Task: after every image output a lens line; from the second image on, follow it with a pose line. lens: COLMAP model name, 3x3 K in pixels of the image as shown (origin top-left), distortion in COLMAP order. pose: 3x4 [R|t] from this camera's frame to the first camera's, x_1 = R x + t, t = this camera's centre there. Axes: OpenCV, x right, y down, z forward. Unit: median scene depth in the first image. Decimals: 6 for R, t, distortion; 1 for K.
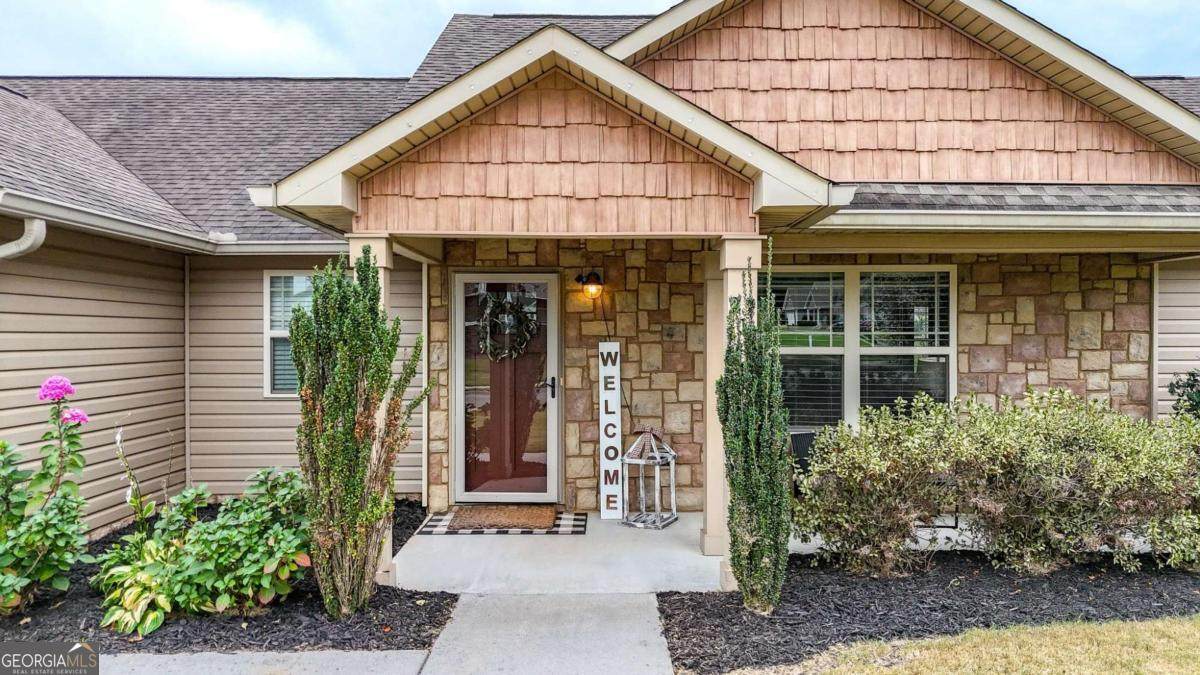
lens RADIAL K [[830.5, 0, 609.8], [0, 830.5, 341.1], [0, 0, 1]] dist [0.028346, -0.002048]
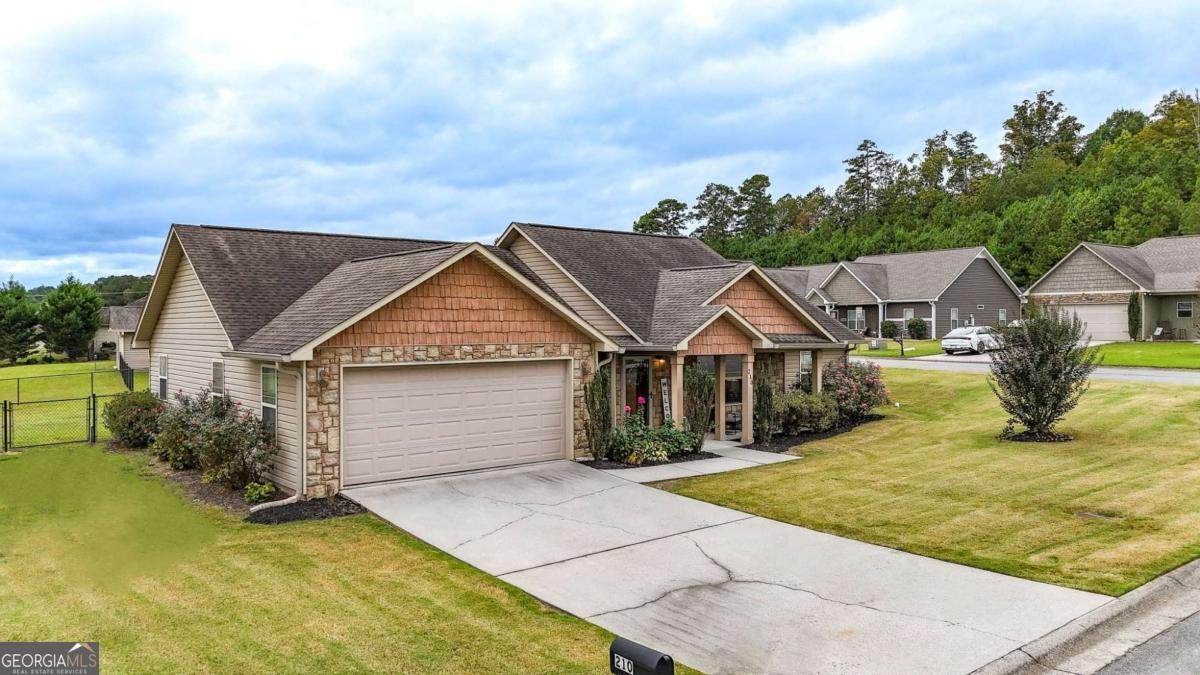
lens RADIAL K [[793.5, 0, 600.0], [0, 793.5, 337.5], [0, 0, 1]] dist [0.034648, 0.000040]
pose [[0.816509, -0.009526, 0.577255, -1.904633], [0.013531, 0.999905, -0.002638, -0.147619], [-0.577175, 0.009965, 0.816560, -1.240169]]
